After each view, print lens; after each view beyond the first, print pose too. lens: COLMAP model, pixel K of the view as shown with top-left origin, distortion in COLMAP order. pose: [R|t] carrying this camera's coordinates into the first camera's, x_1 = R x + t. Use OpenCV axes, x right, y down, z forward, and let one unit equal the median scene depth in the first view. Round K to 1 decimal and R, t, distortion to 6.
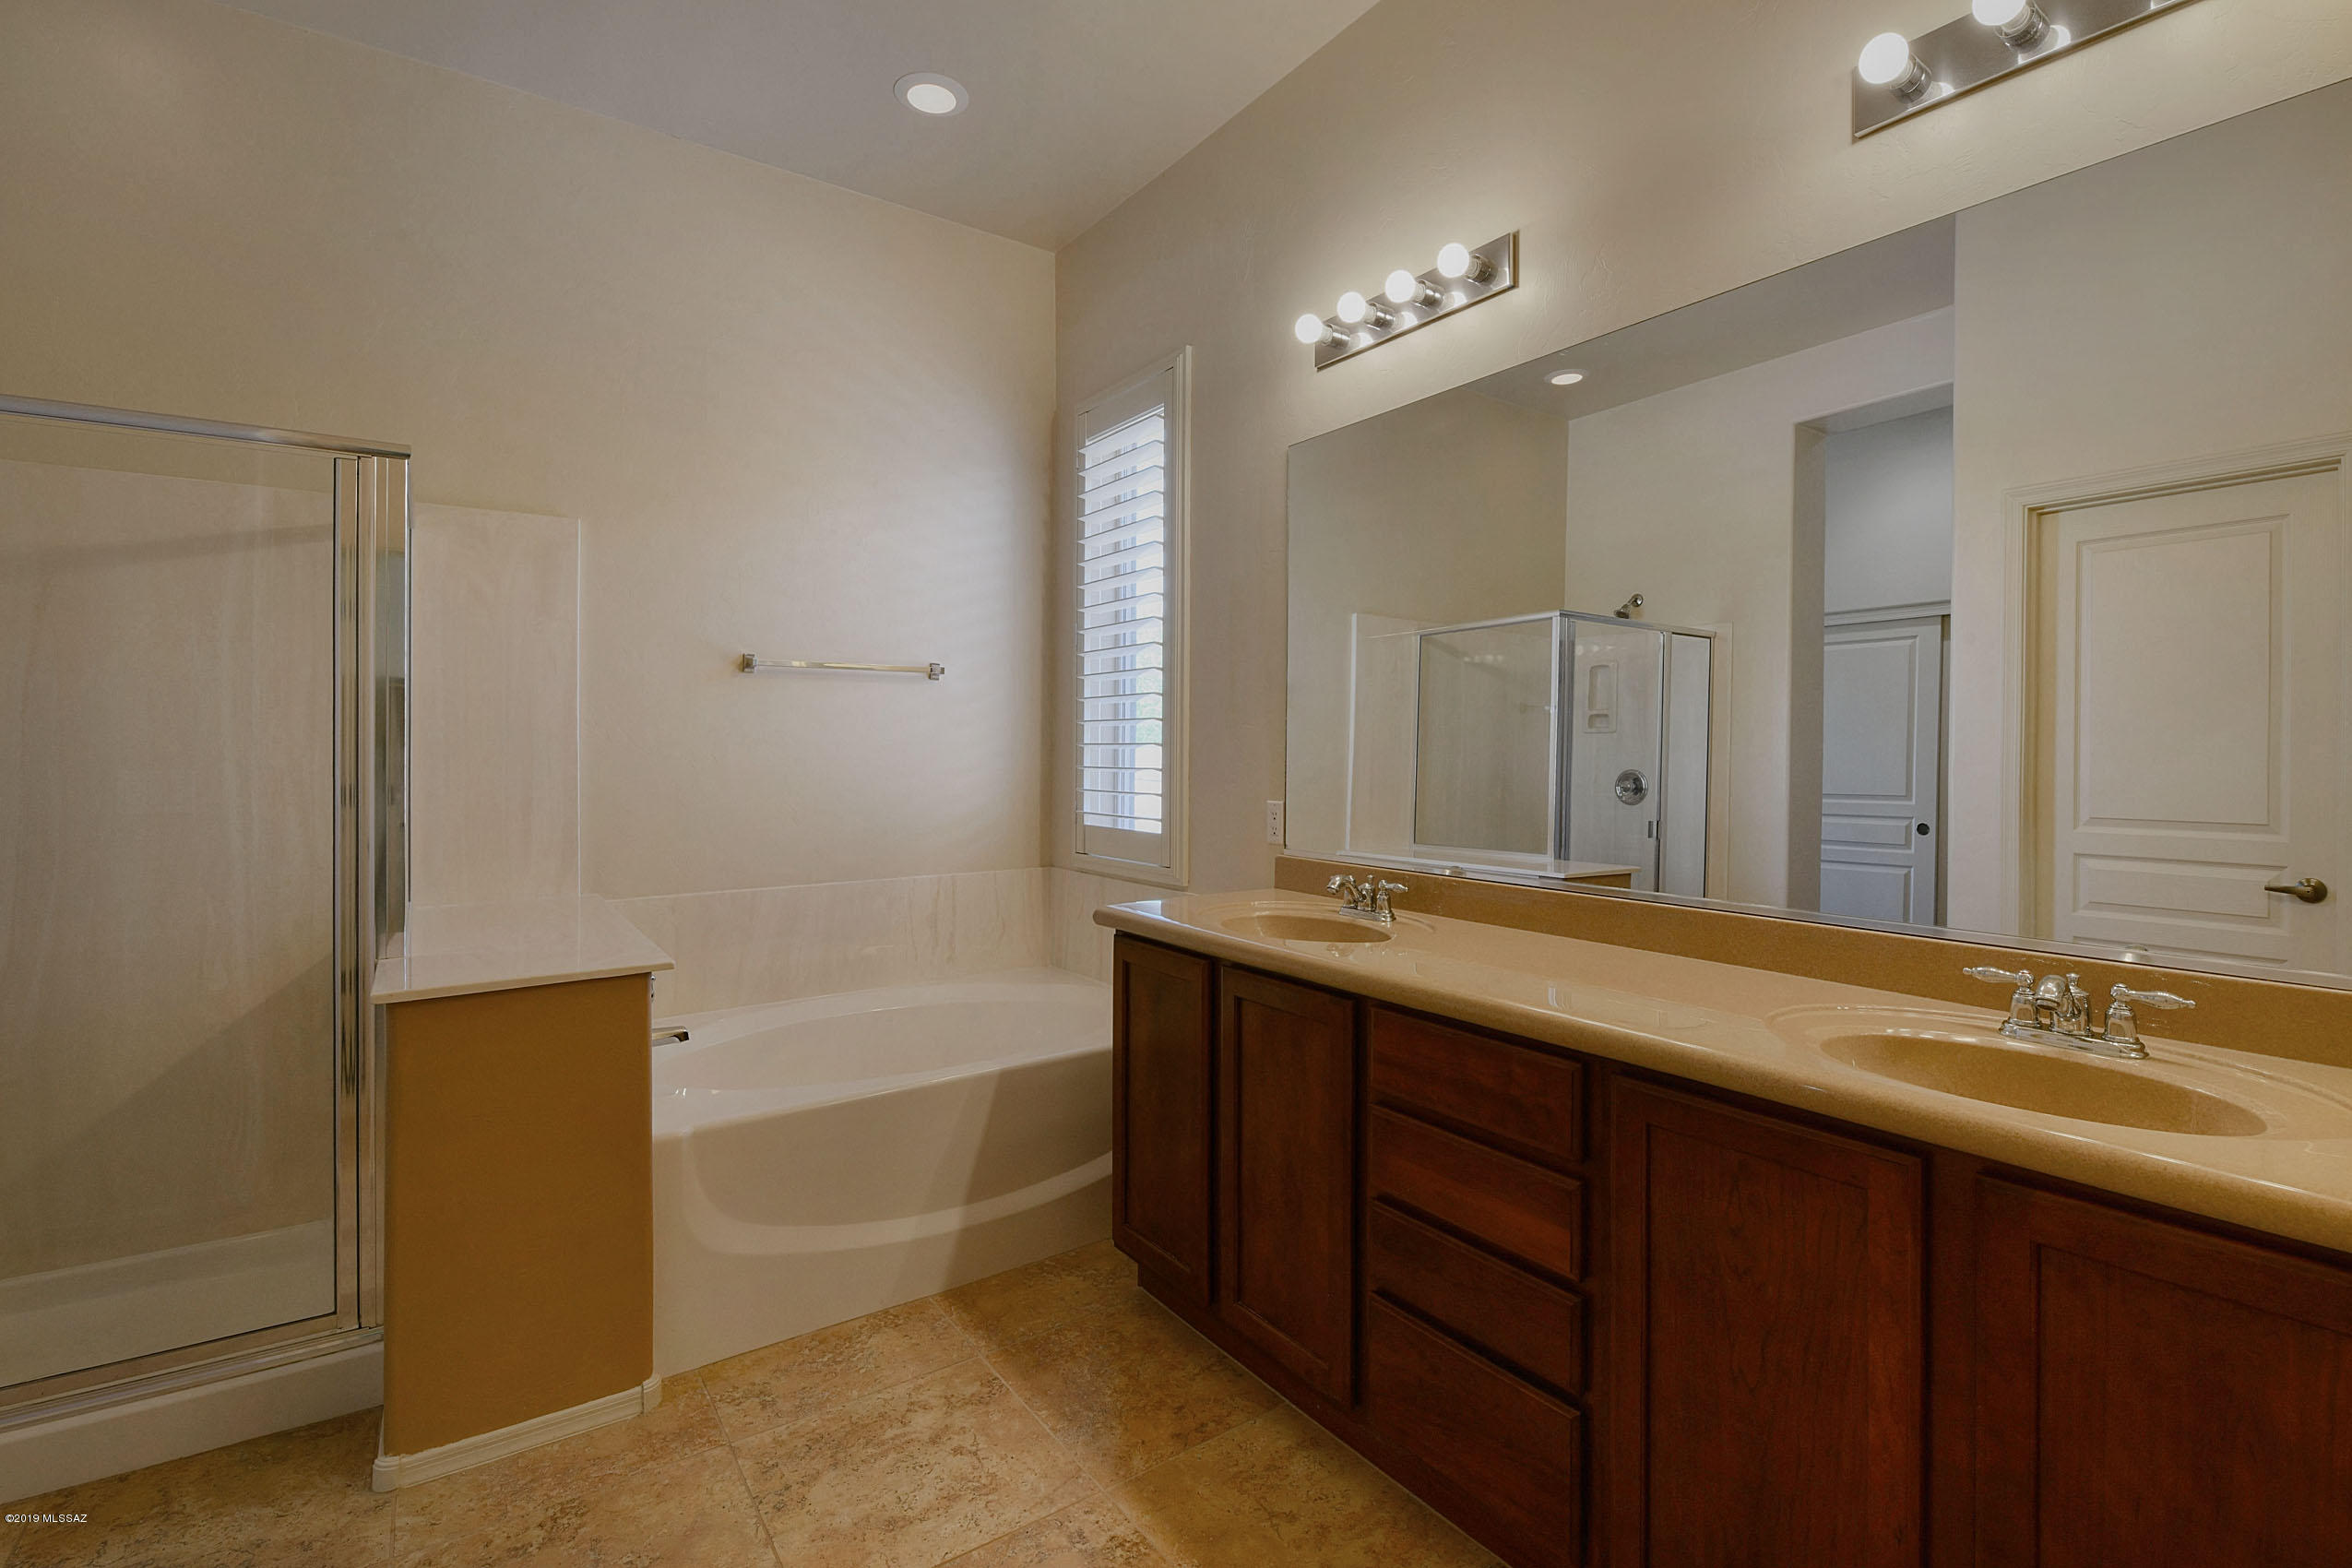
lens RADIAL K [[1015.8, 0, 1131.6], [0, 1015.8, 753.7], [0, 0, 1]] dist [0.000520, 0.000271]
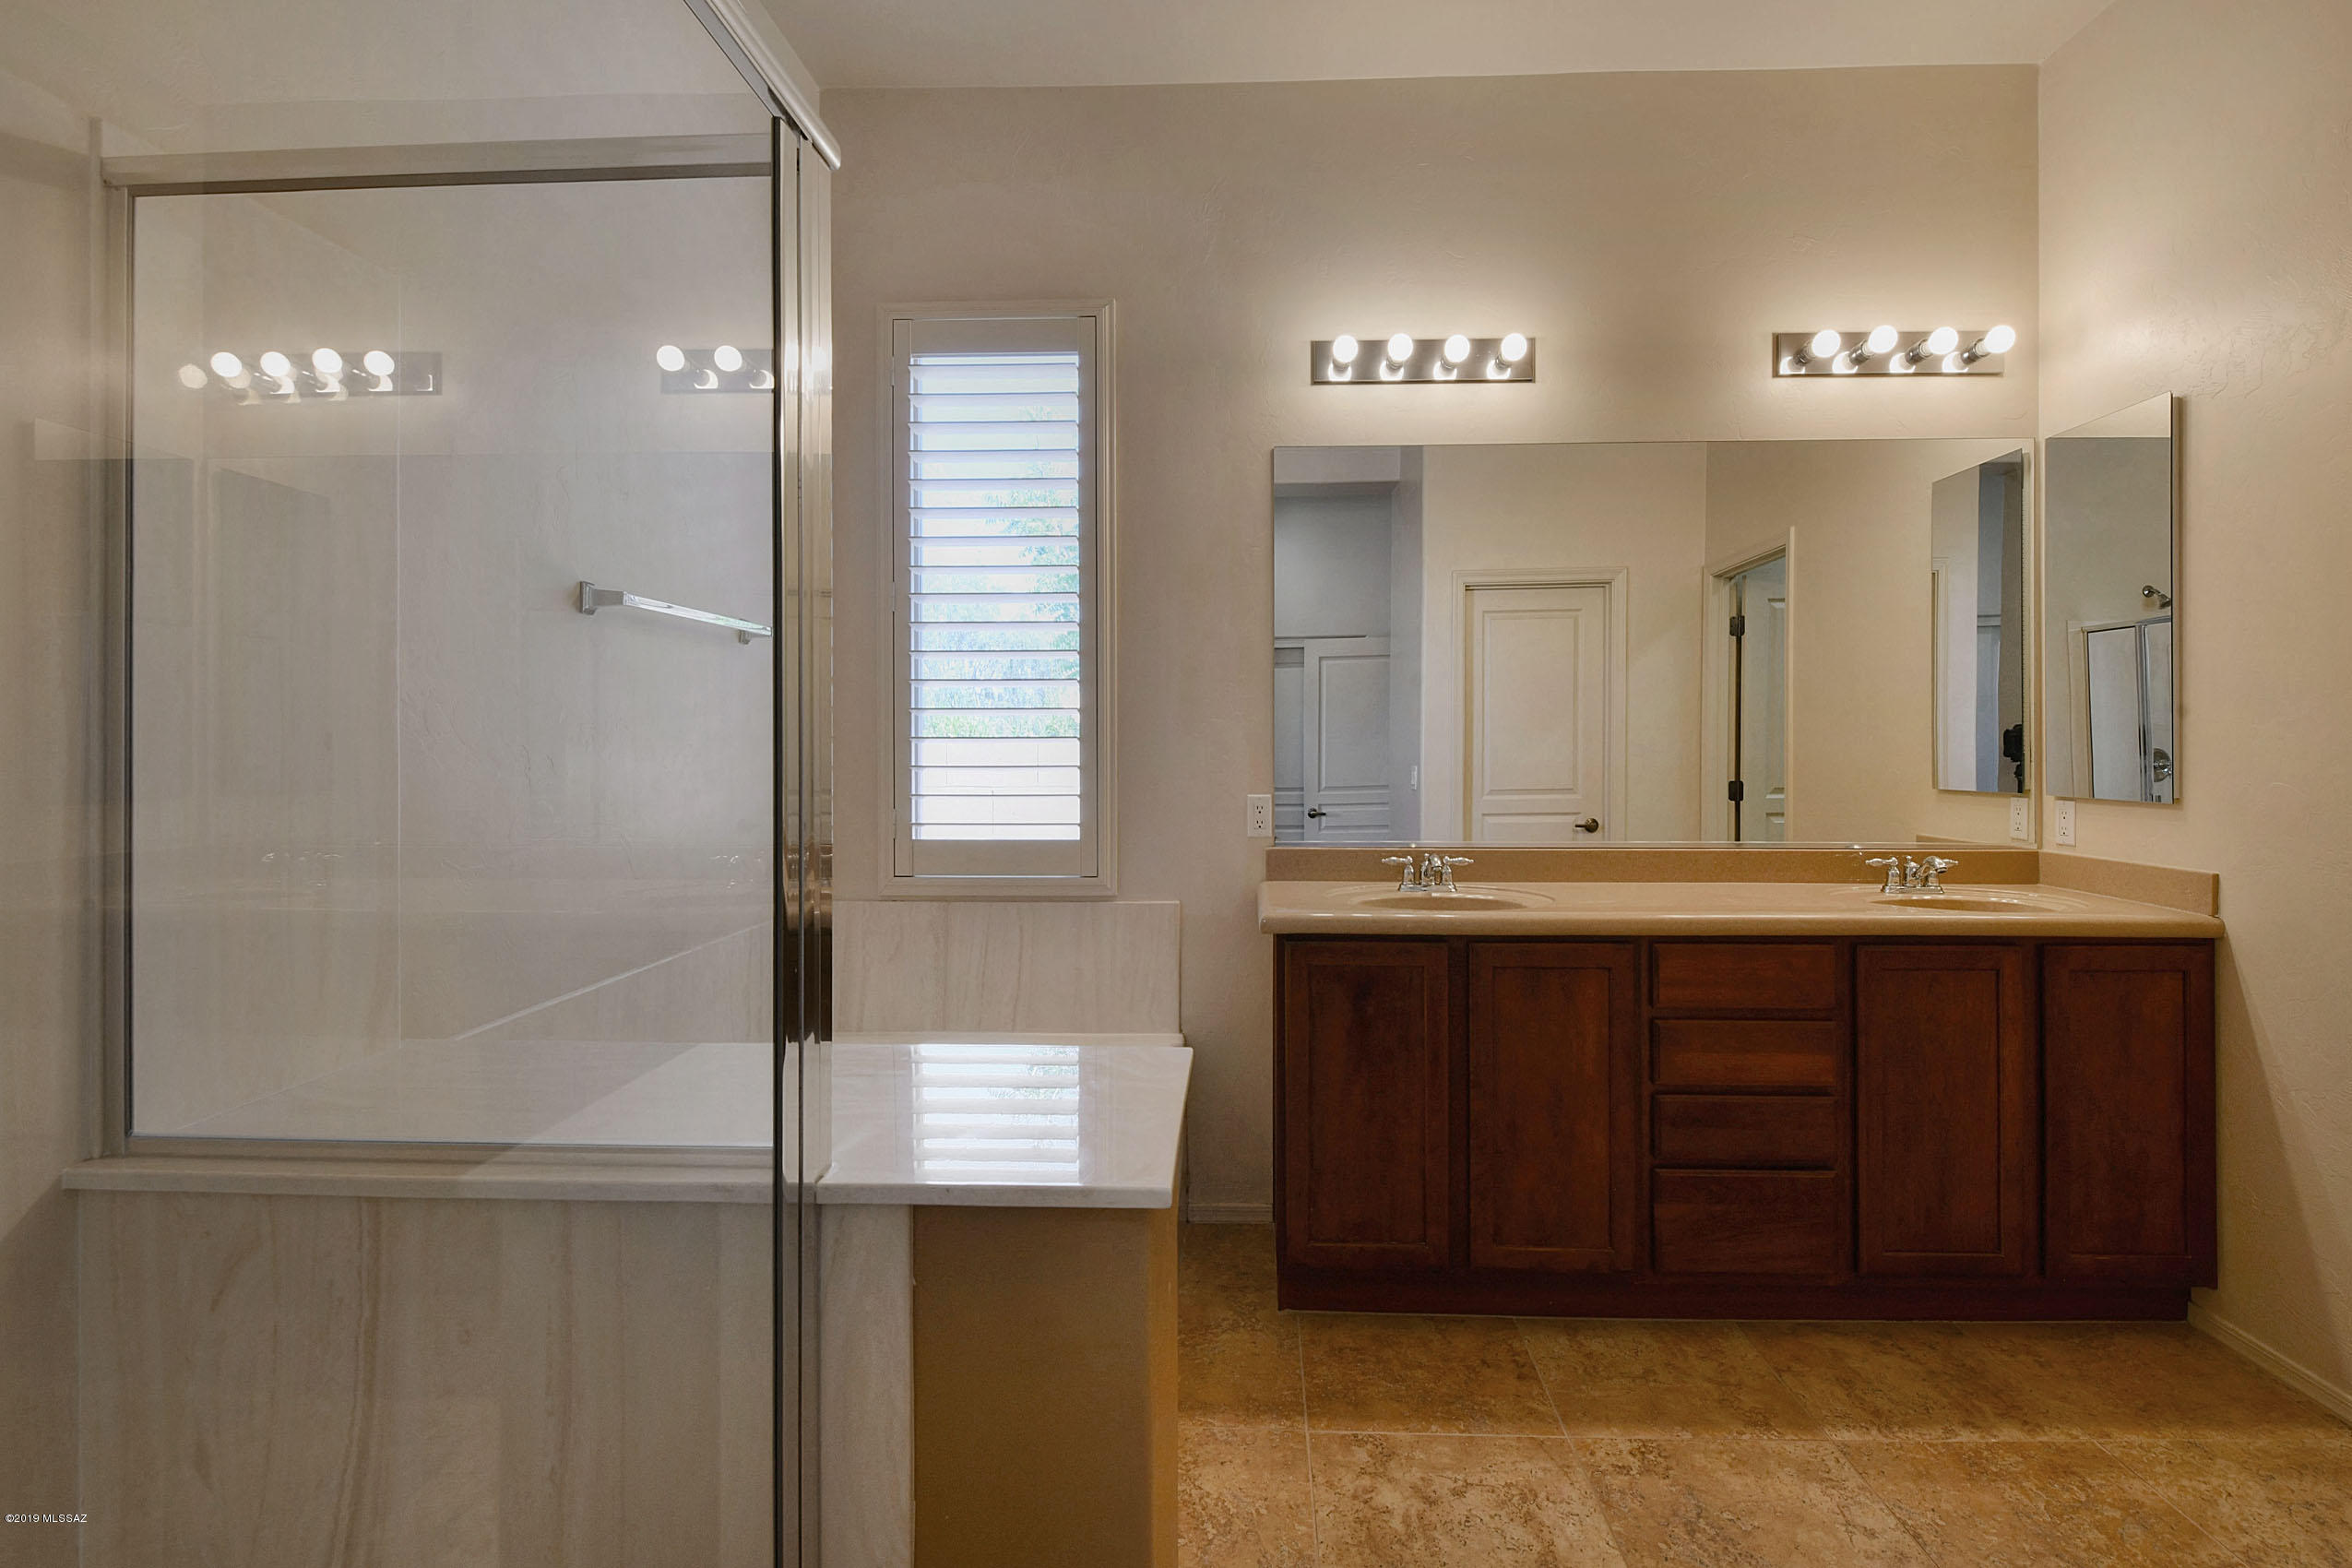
lens RADIAL K [[1109.9, 0, 1181.1], [0, 1109.9, 742.2], [0, 0, 1]] dist [-0.000126, 0.000217]
pose [[0.605683, 0.003042, 0.795700, -0.936189], [0.004944, 0.999959, -0.007587, 0.003168], [-0.795690, 0.008529, 0.605643, 0.477206]]
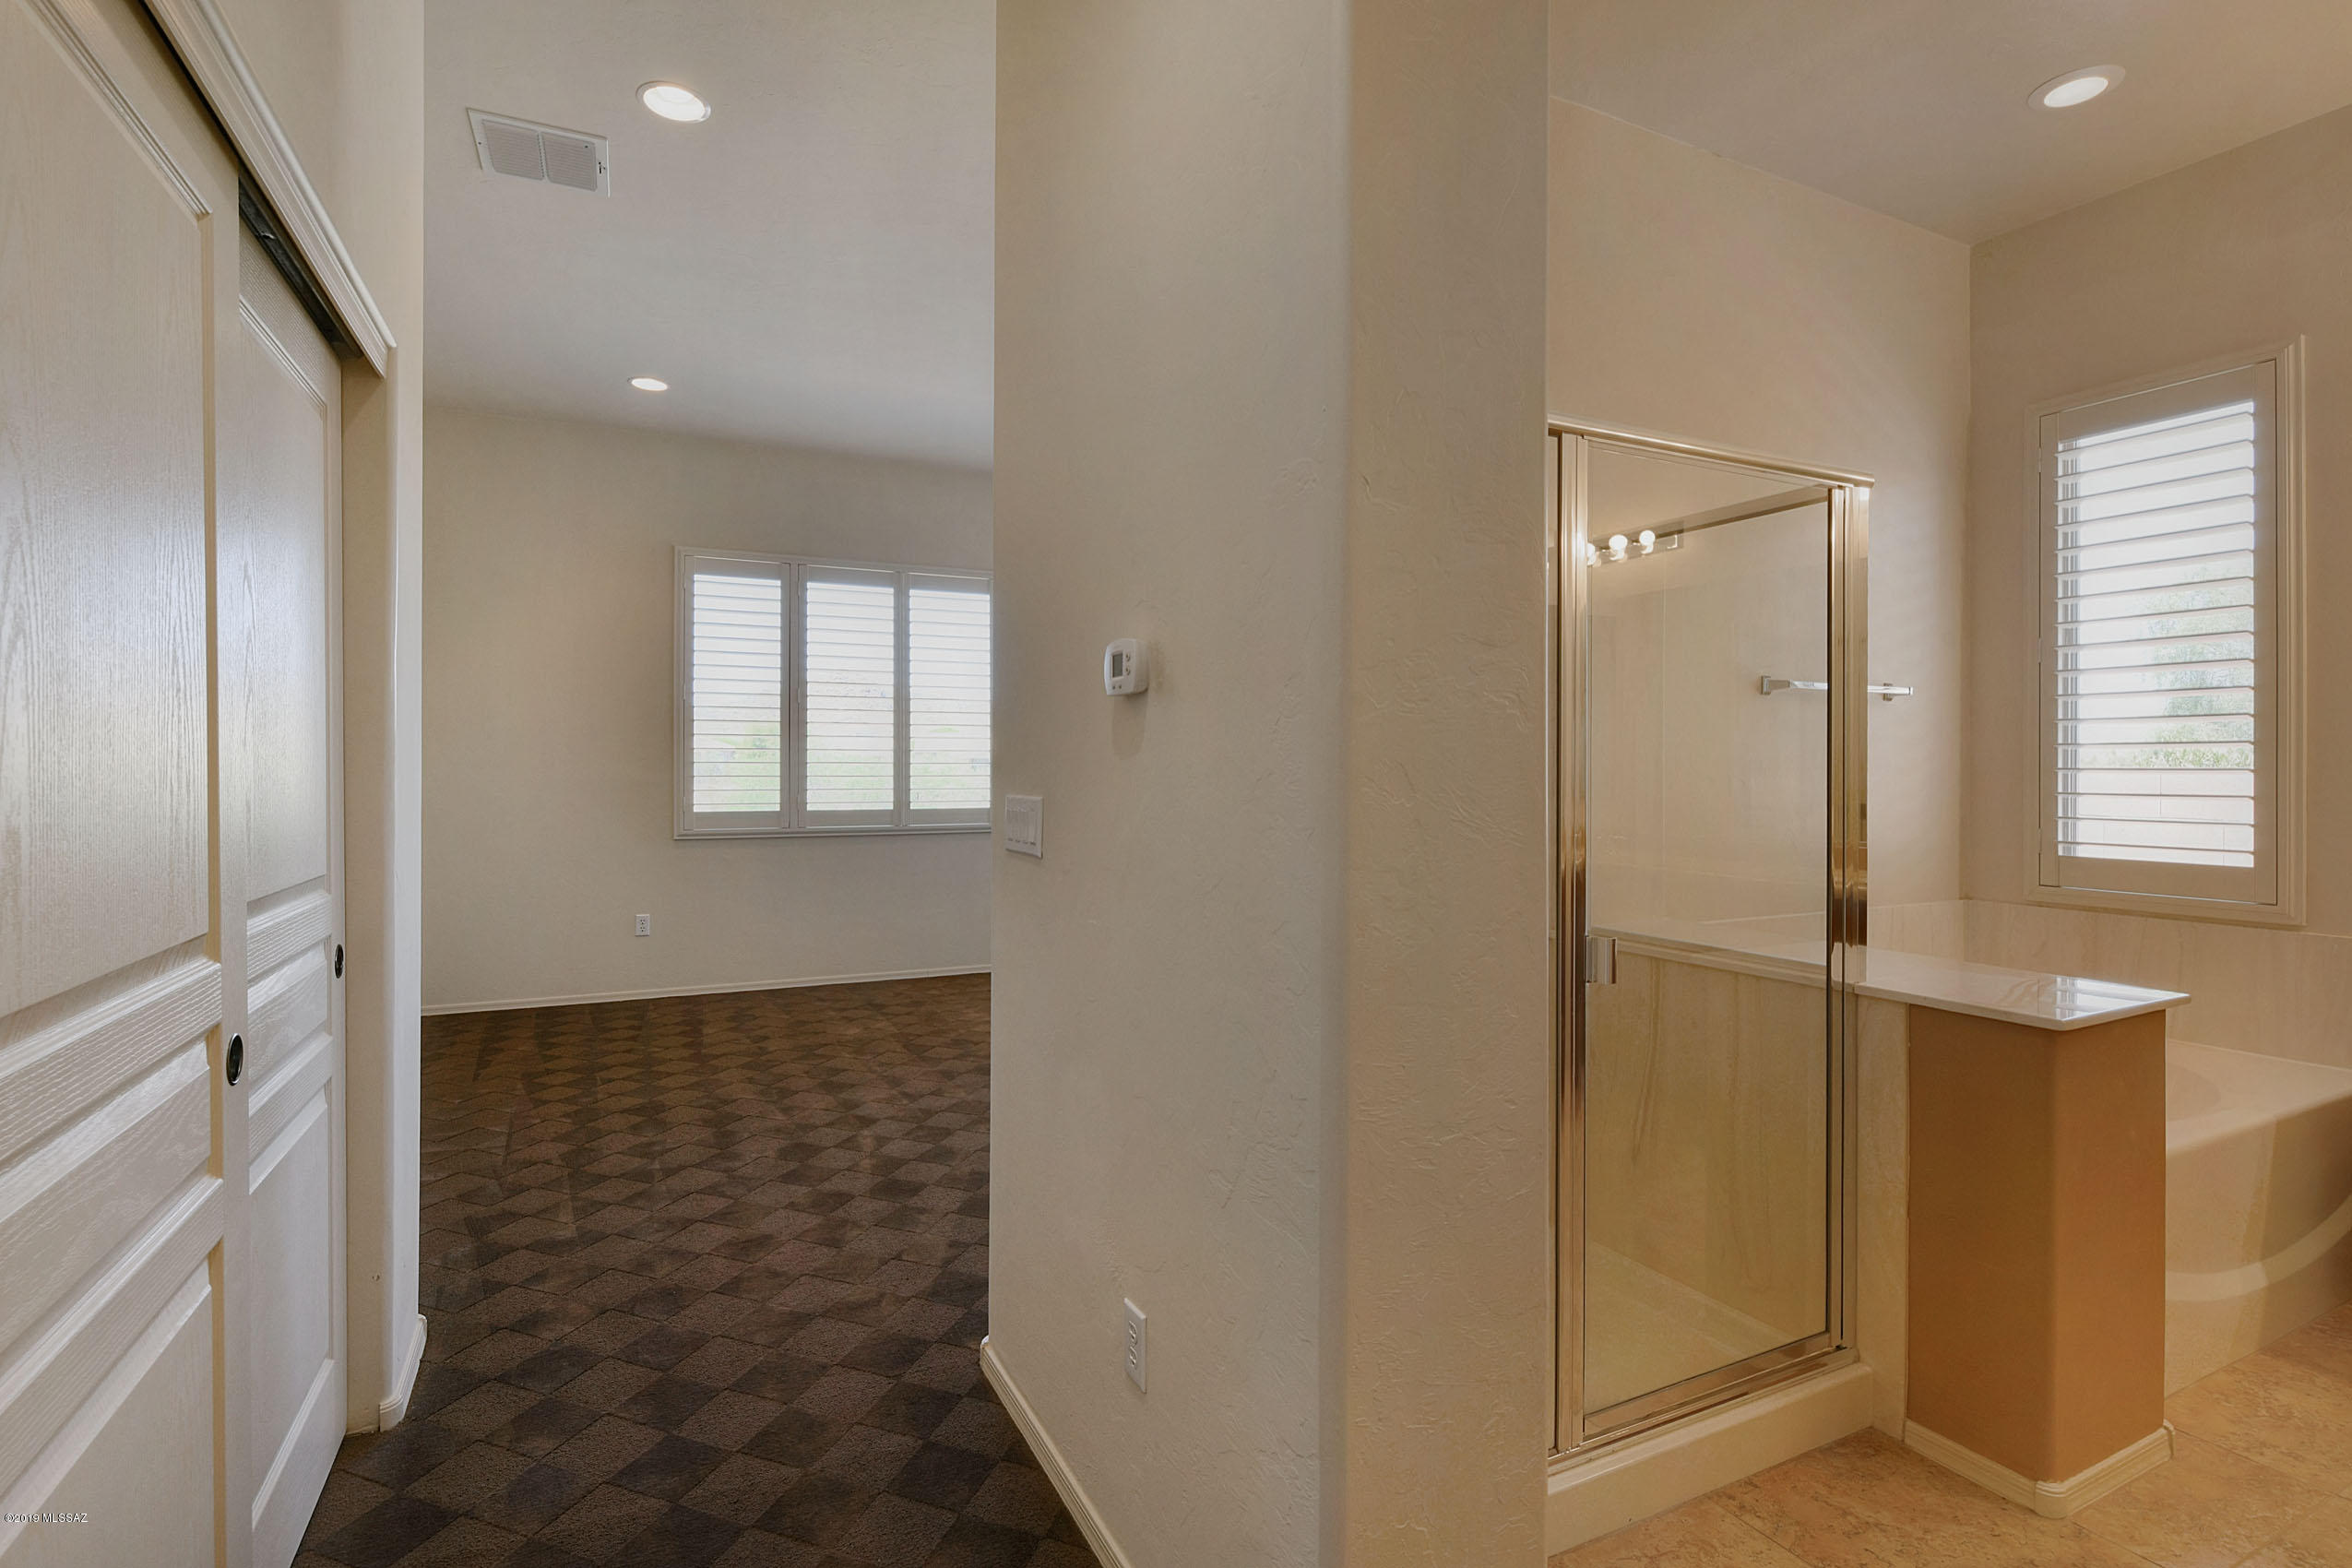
lens RADIAL K [[1049.0, 0, 1093.6], [0, 1049.0, 767.2], [0, 0, 1]] dist [0.000445, -0.013814]
pose [[0.984464, 0.003778, -0.175548, -1.151663], [-0.003972, 0.999992, -0.000751, -0.009175], [0.175543, 0.001436, 0.984471, -0.127629]]
